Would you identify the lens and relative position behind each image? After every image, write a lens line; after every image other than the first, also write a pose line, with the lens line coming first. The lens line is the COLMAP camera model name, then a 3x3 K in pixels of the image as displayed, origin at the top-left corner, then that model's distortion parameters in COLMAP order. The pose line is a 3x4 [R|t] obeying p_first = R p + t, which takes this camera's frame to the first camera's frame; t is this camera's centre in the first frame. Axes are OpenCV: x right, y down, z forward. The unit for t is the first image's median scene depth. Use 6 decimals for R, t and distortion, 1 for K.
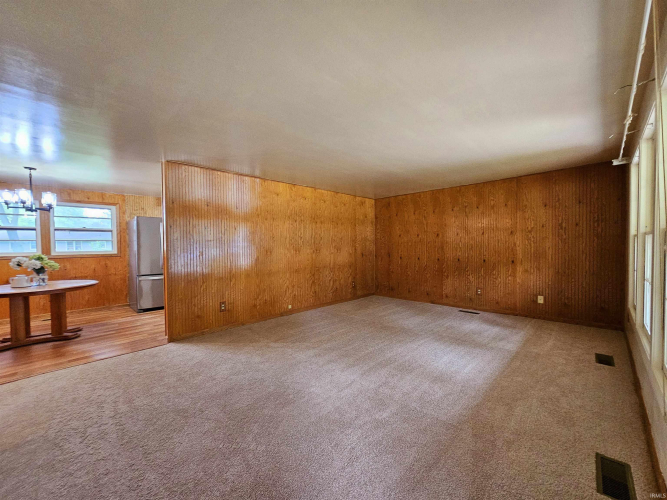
lens RADIAL K [[268.0, 0, 336.2], [0, 268.0, 248.8], [0, 0, 1]] dist [0.000158, -0.000022]
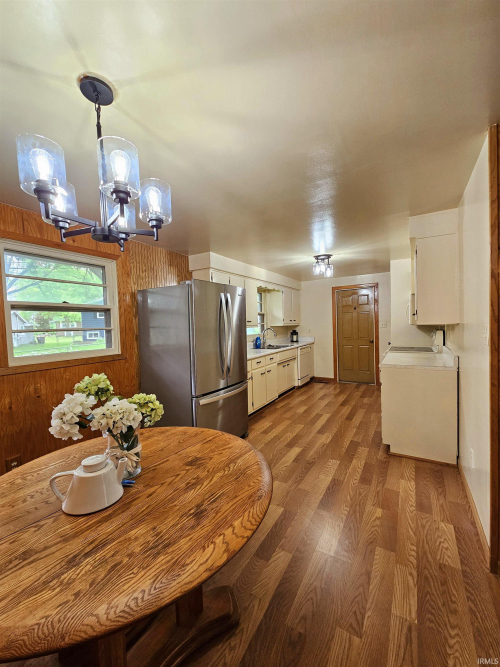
lens RADIAL K [[268.0, 0, 250.0], [0, 268.0, 333.5], [0, 0, 1]] dist [0.000158, -0.000022]
pose [[0.974591, -0.028977, 0.222110, -0.756215], [0.026179, 0.999537, 0.015531, -0.025277], [-0.222457, -0.009322, 0.974898, 0.487412]]
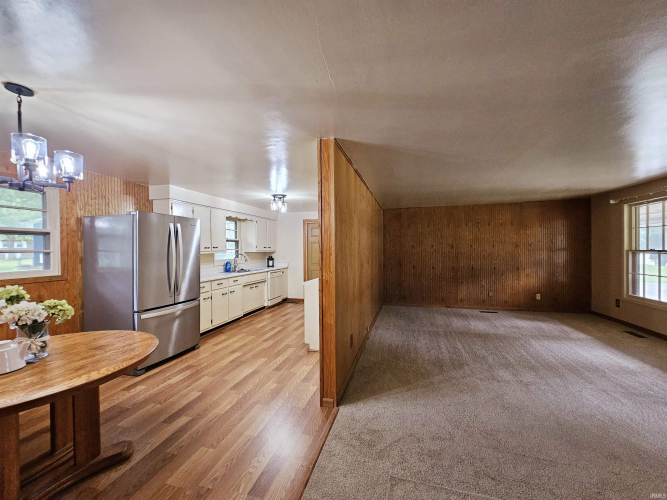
lens RADIAL K [[268.0, 0, 336.2], [0, 268.0, 248.8], [0, 0, 1]] dist [0.000158, -0.000022]
pose [[0.874554, 0.004302, 0.484909, -0.648516], [0.006538, 0.999765, -0.020661, -0.022868], [-0.484884, 0.021239, 0.874321, 0.273519]]
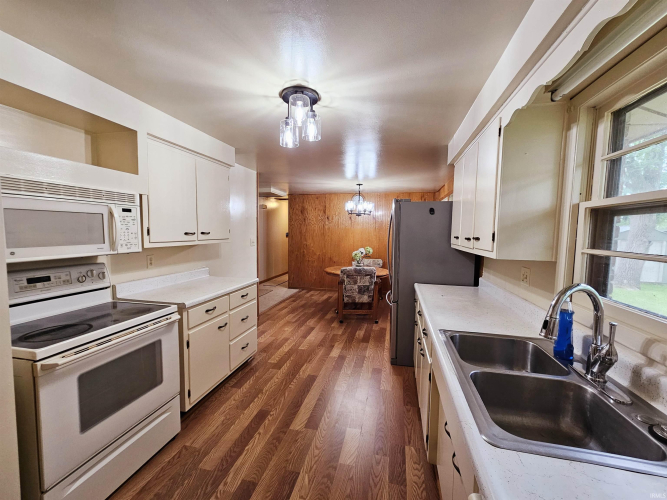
lens RADIAL K [[268.0, 0, 336.2], [0, 268.0, 248.8], [0, 0, 1]] dist [0.000158, -0.000022]
pose [[-0.851296, 0.029901, -0.523833, -0.198965], [-0.016264, 0.996391, 0.083306, -0.064605], [0.524434, 0.079437, -0.847737, 1.580881]]
